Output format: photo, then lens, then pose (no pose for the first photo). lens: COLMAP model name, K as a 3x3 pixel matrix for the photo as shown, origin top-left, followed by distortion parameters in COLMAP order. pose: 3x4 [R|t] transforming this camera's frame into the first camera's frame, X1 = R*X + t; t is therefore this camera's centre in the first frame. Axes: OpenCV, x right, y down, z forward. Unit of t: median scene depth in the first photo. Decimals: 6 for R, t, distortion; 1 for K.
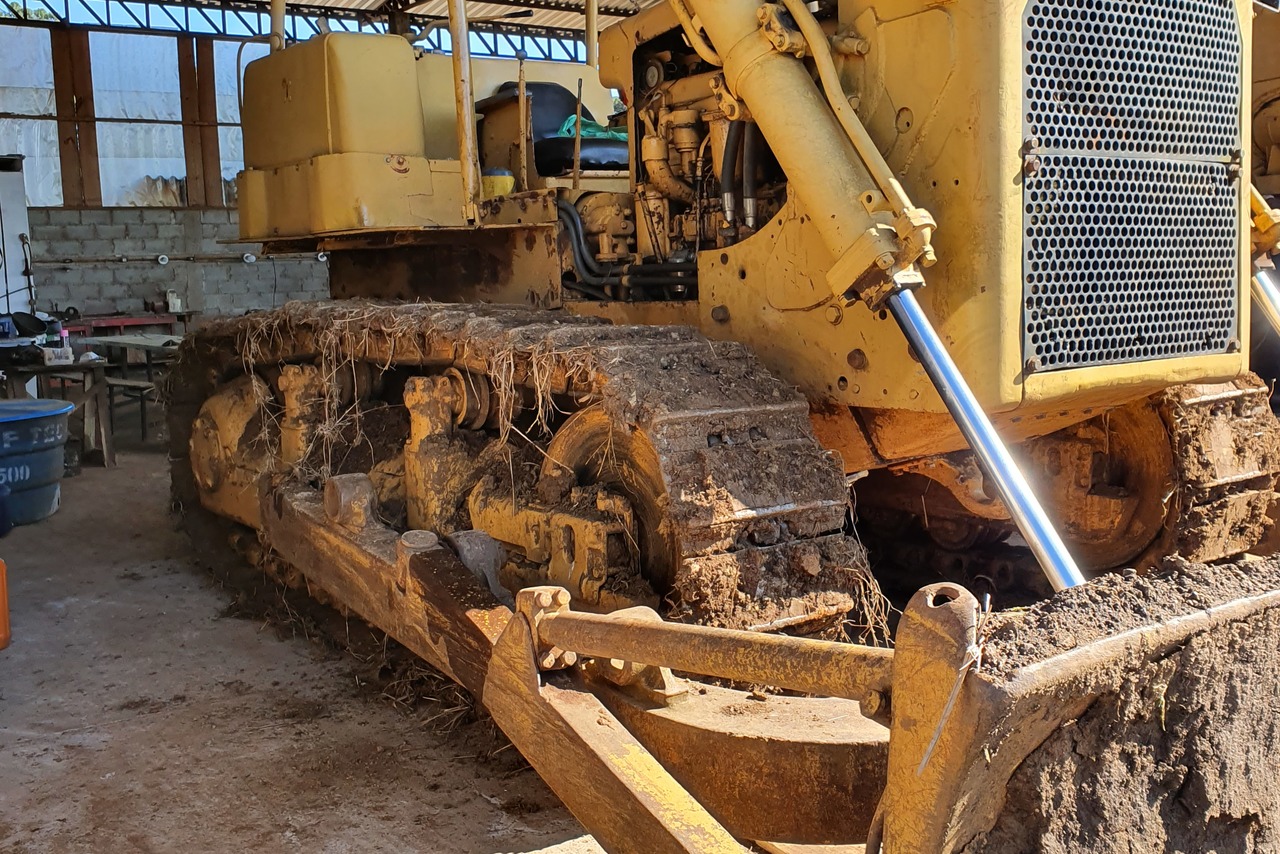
lens RADIAL K [[1341.7, 0, 640.0], [0, 1341.7, 427.0], [0, 0, 1]] dist [0.250278, -0.667200]
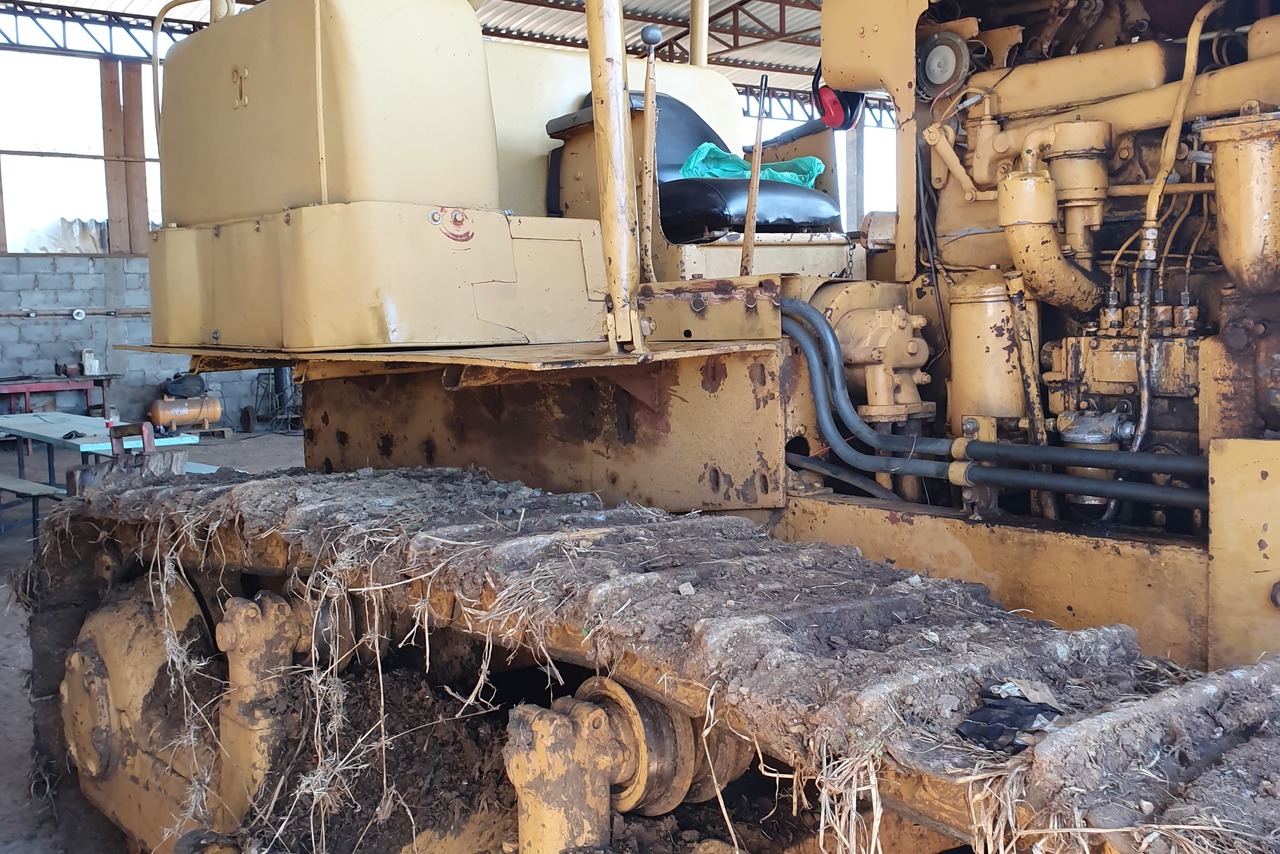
lens RADIAL K [[1361.5, 0, 640.0], [0, 1361.5, 427.0], [0, 0, 1]] dist [0.064680, -0.030407]
pose [[0.998991, 0.004335, 0.044695, -0.128315], [-0.002937, 0.999505, -0.031310, -0.097908], [-0.044809, 0.031147, 0.998510, 0.468536]]
